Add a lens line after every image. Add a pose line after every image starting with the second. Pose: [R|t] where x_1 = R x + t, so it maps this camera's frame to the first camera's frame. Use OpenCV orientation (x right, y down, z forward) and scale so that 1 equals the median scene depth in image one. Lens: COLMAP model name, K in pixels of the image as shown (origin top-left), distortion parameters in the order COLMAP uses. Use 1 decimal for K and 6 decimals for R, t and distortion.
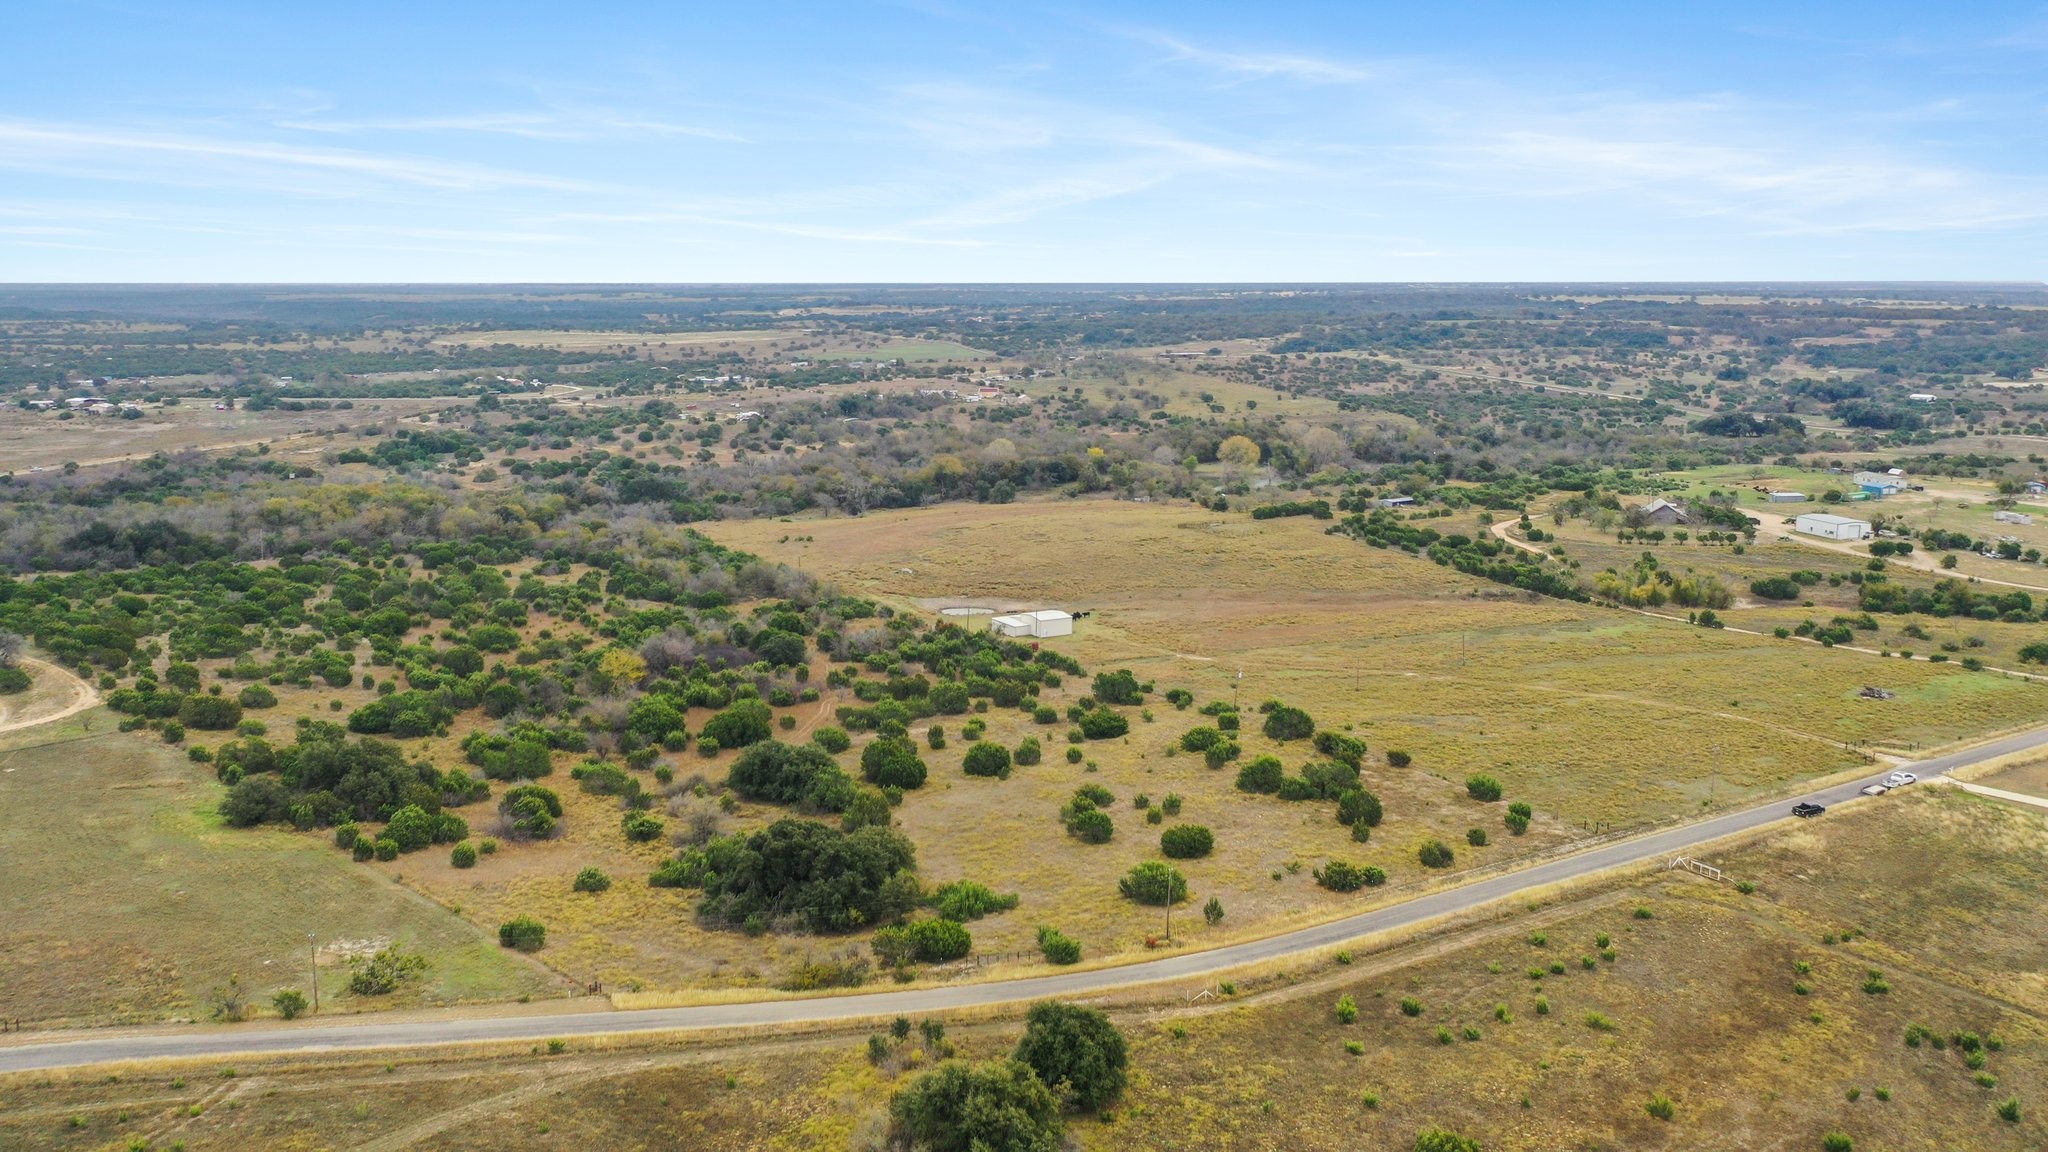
lens RADIAL K [[1735.3, 0, 1024.0], [0, 1735.3, 576.0], [0, 0, 1]] dist [0.039337, -0.000668]
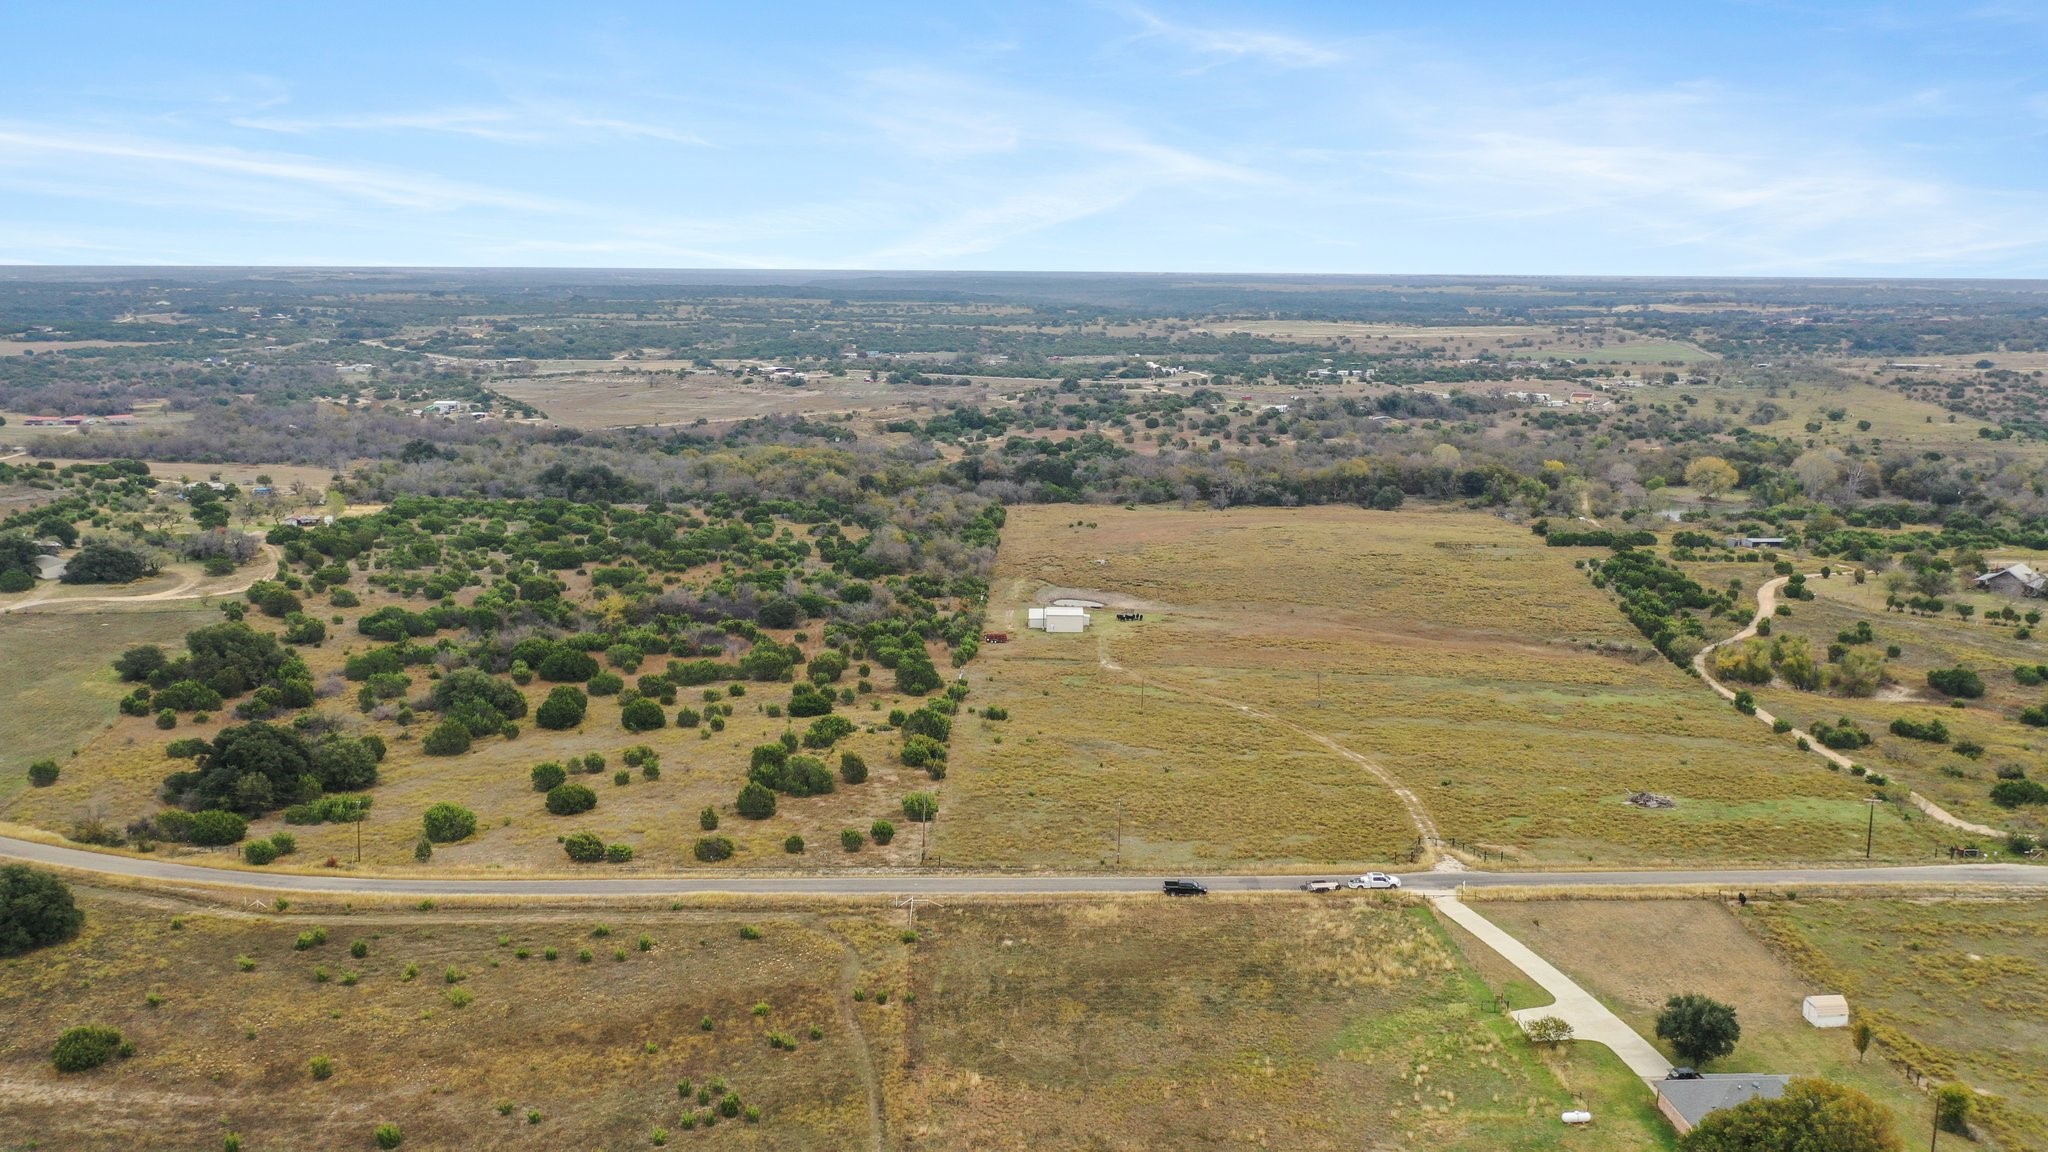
lens RADIAL K [[1695.7, 0, 1024.0], [0, 1695.7, 576.0], [0, 0, 1]] dist [0.004116, 0.001105]
pose [[0.876526, 0.099547, -0.470949, 0.248786], [-0.095278, 0.994905, 0.032968, -0.015576], [0.471831, 0.015974, 0.881544, 0.051697]]
